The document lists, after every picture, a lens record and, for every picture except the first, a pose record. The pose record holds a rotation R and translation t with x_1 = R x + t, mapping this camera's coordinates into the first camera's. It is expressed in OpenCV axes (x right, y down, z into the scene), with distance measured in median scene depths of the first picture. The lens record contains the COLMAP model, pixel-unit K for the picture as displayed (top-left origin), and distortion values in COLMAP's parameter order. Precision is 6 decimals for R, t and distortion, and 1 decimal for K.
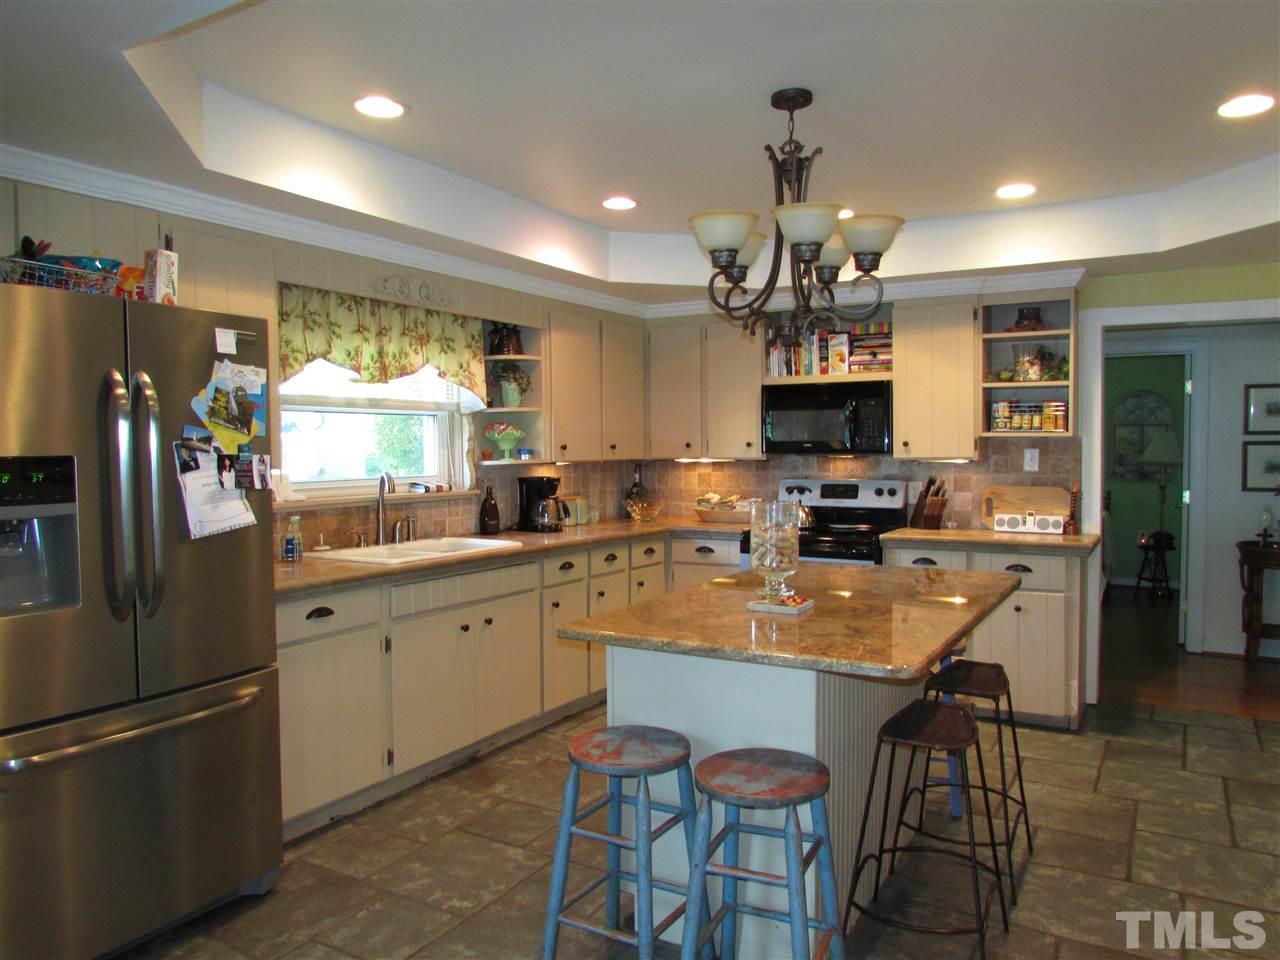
lens RADIAL K [[916.7, 0, 646.0], [0, 916.7, 476.7], [0, 0, 1]] dist [-0.028986, 0.008267]
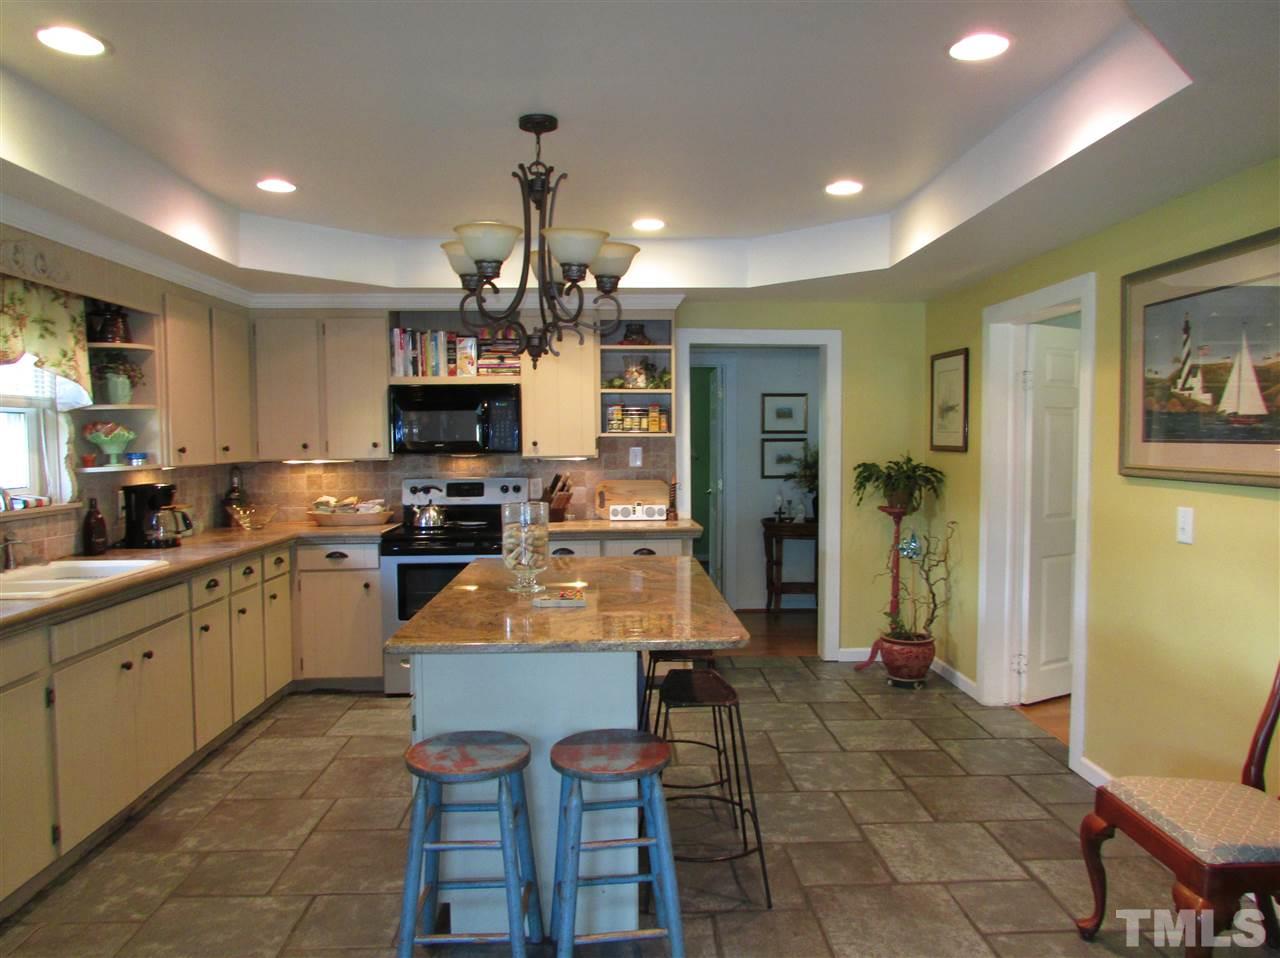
lens RADIAL K [[916.7, 0, 646.6], [0, 916.7, 475.5], [0, 0, 1]] dist [-0.028986, 0.008267]
pose [[0.841820, -0.025104, 0.539174, -0.194402], [0.021904, 0.999684, 0.012347, -0.009186], [-0.539313, 0.001416, 0.842104, 0.023260]]
